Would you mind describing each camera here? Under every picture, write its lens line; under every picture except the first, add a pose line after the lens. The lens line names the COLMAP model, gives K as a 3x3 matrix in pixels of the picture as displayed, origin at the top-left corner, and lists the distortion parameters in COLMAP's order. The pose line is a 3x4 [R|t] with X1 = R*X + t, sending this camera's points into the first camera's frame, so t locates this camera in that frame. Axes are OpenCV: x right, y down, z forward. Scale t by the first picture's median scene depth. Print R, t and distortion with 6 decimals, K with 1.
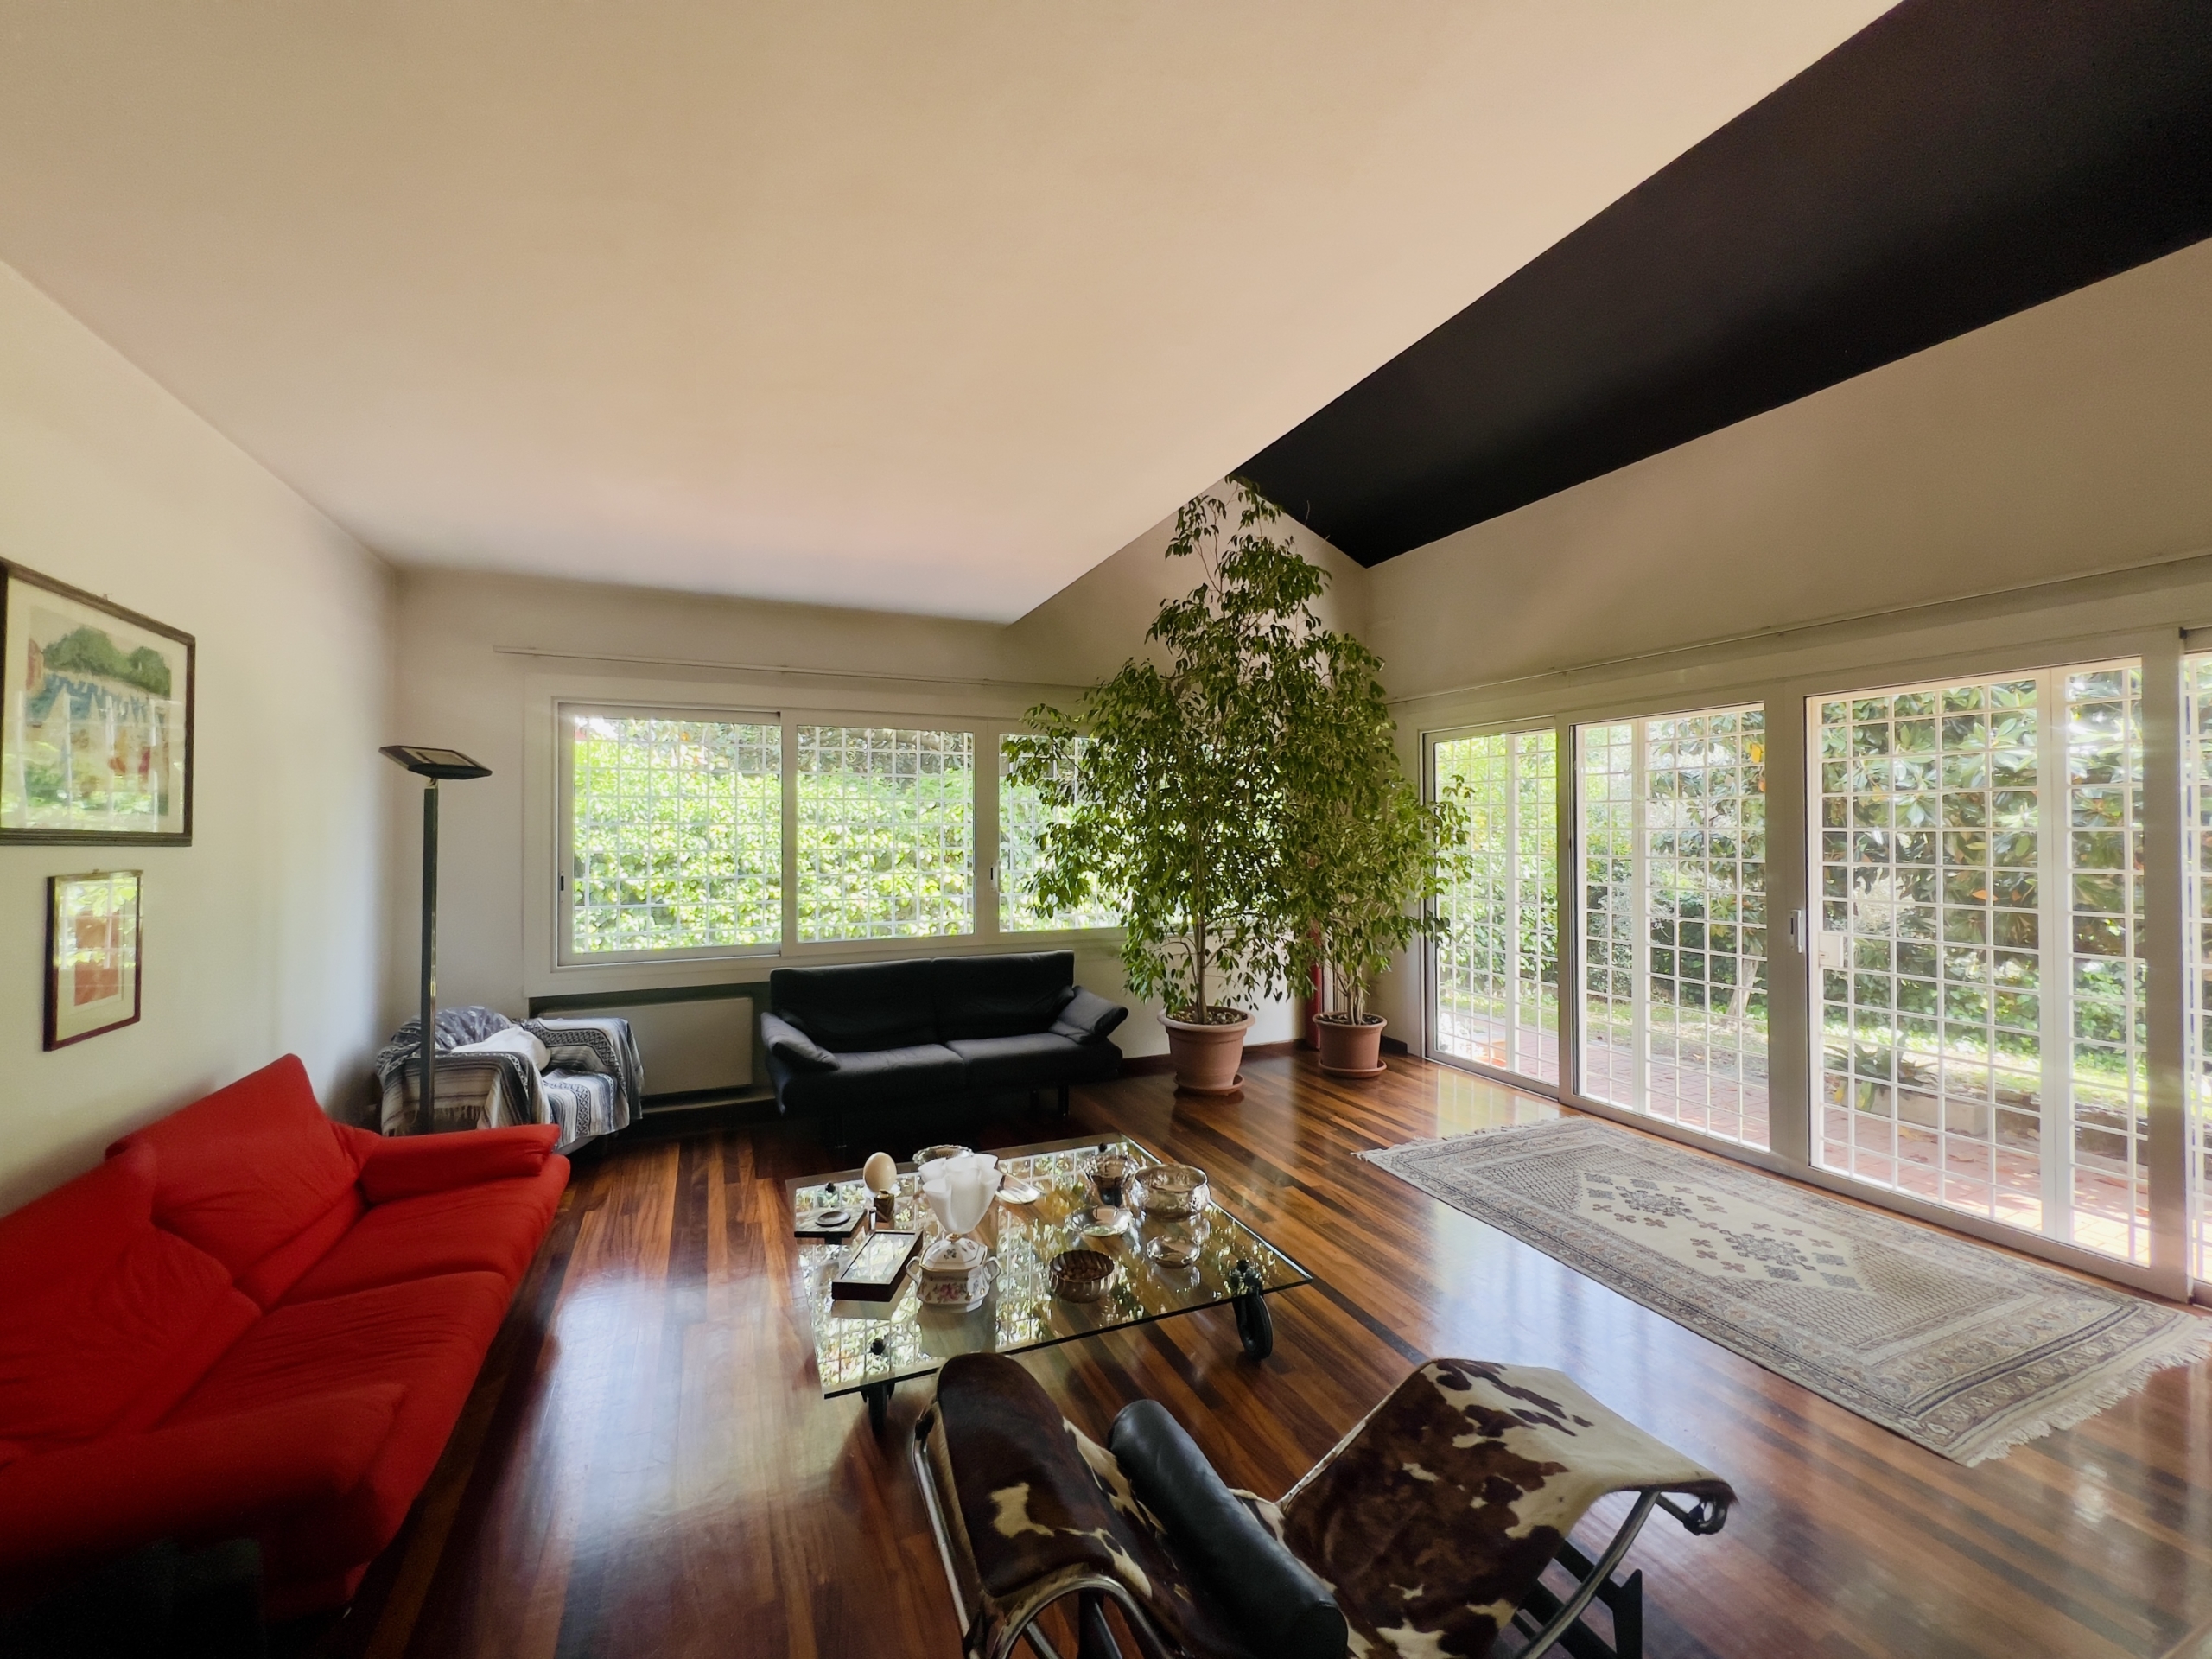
lens RADIAL K [[885.4, 0, 1100.5], [0, 885.4, 821.1], [0, 0, 1]] dist [-0.004308, 0.001173]
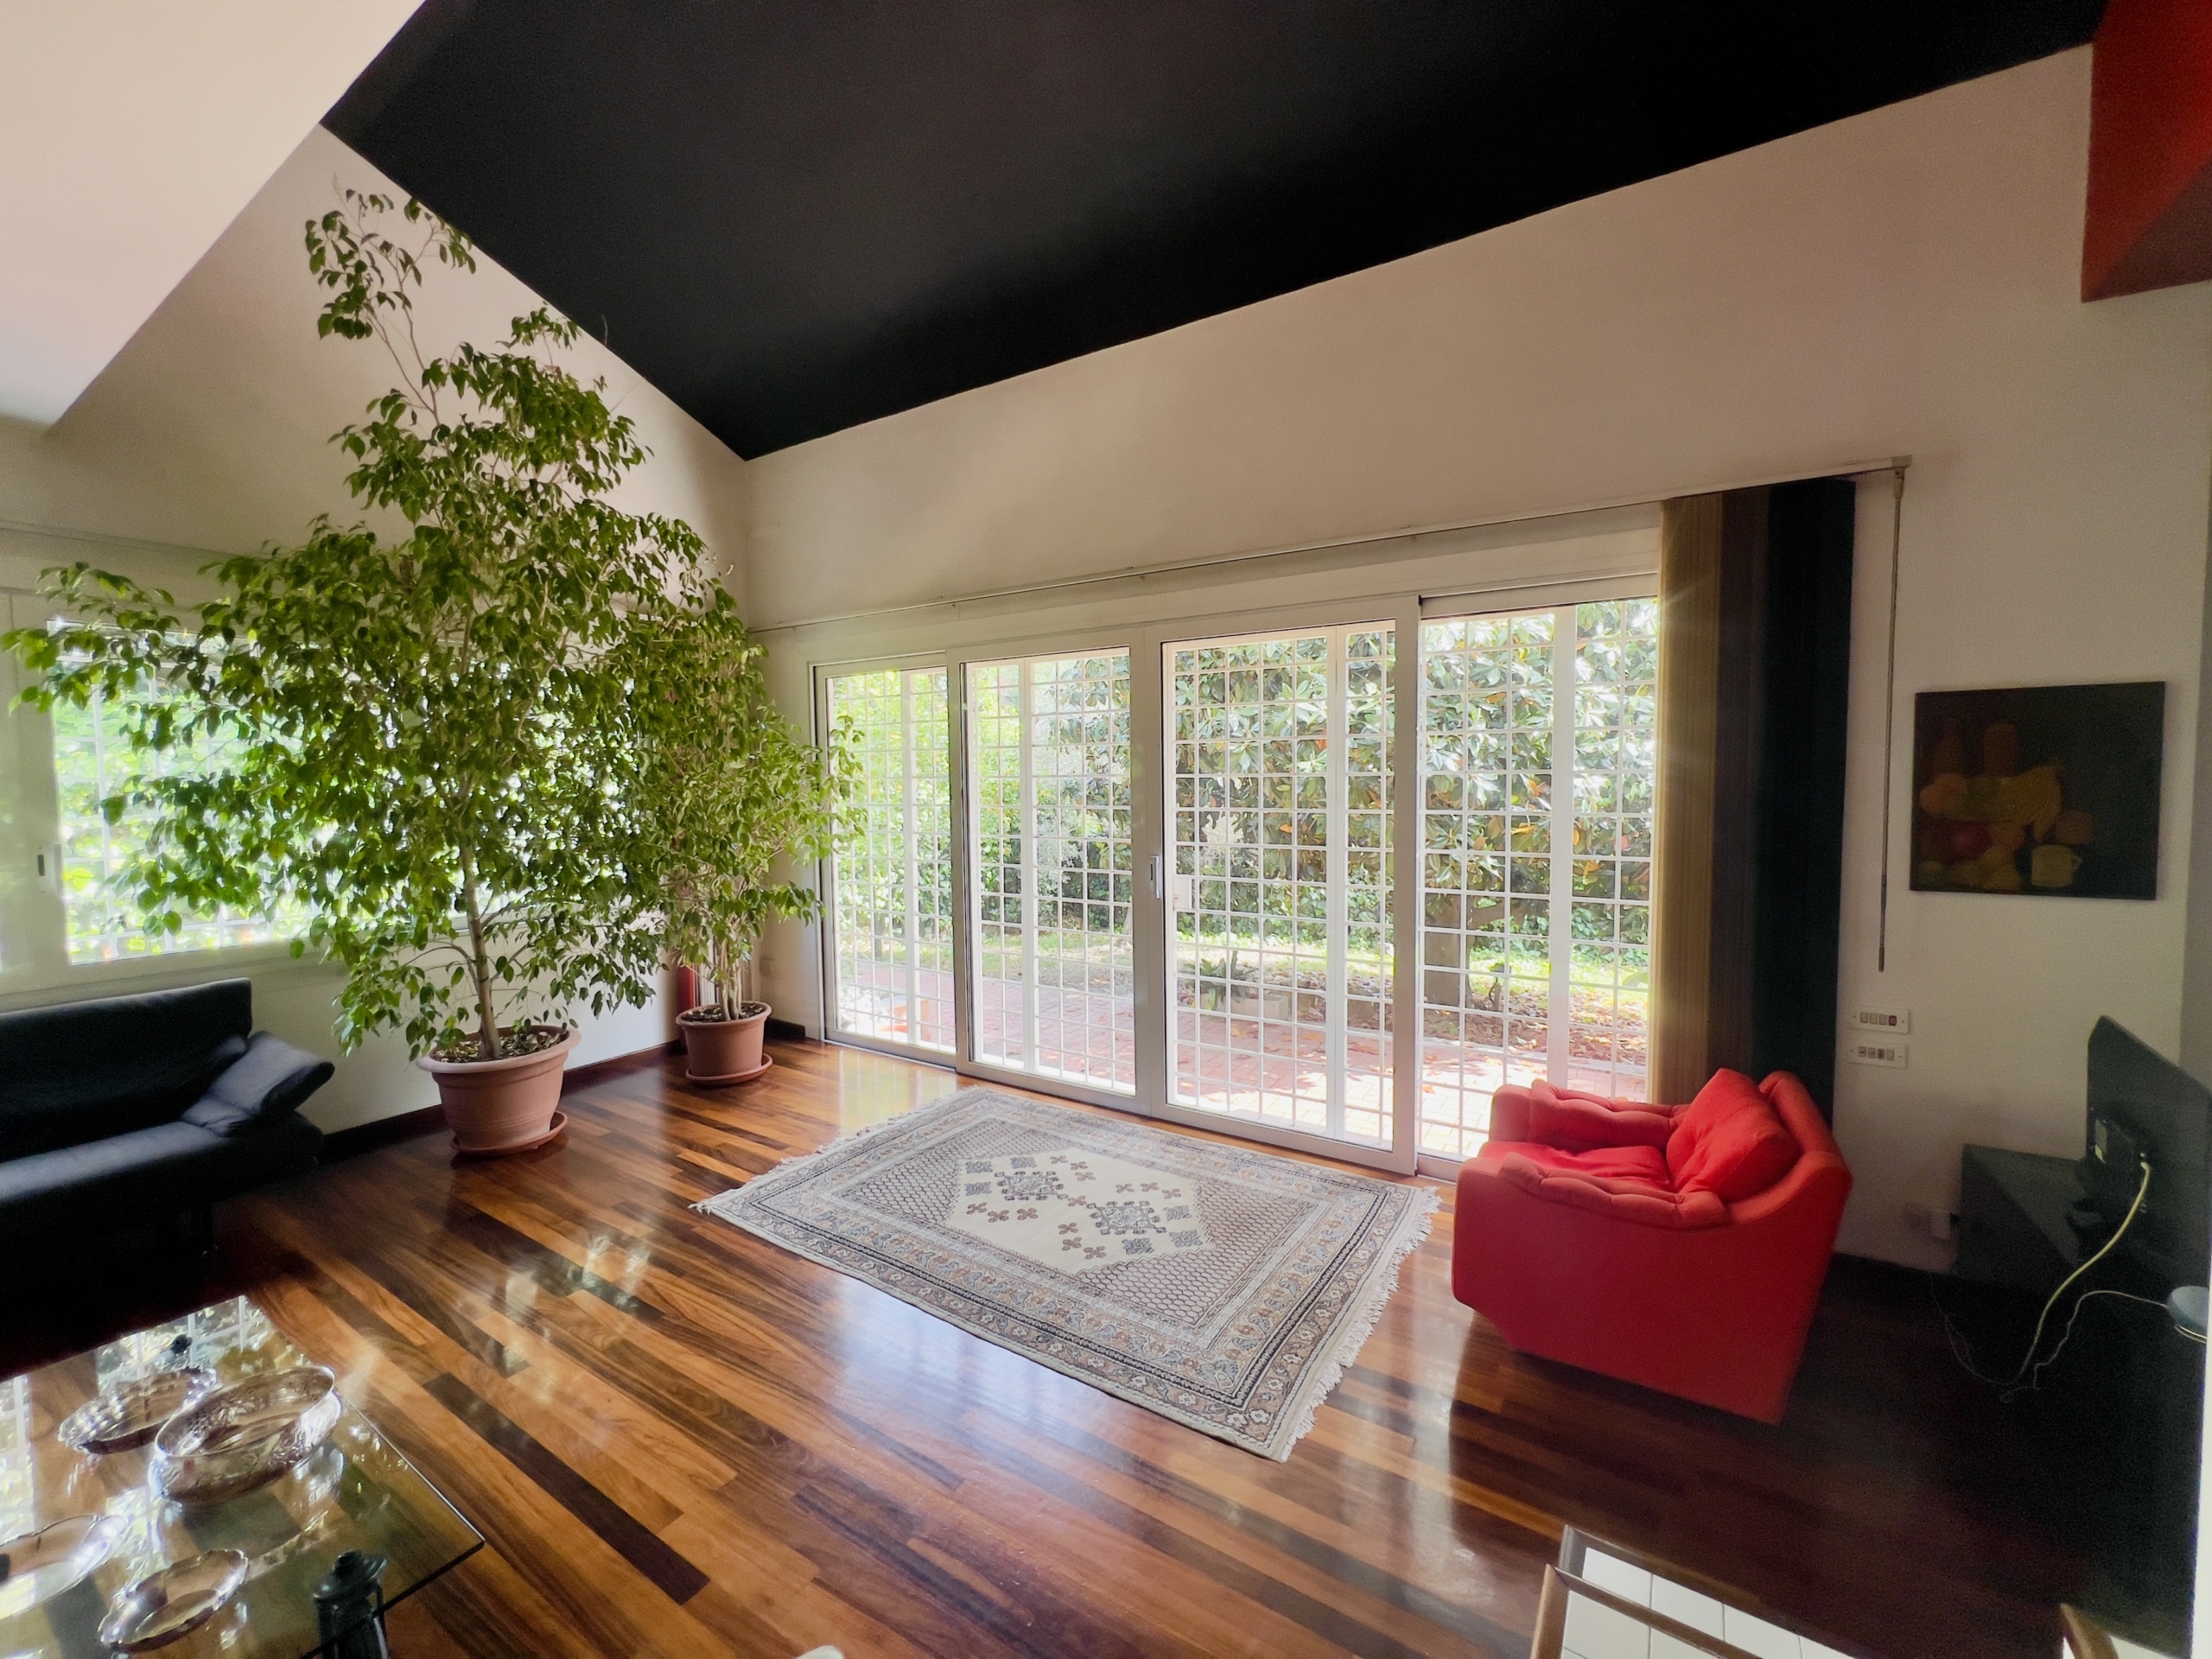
lens RADIAL K [[885.4, 0, 1100.5], [0, 885.4, 821.1], [0, 0, 1]] dist [-0.004308, 0.001173]
pose [[0.834103, -0.037162, 0.550356, 0.180532], [0.005082, 0.998203, 0.059700, 0.000192], [-0.551586, -0.046999, 0.832793, 0.195147]]
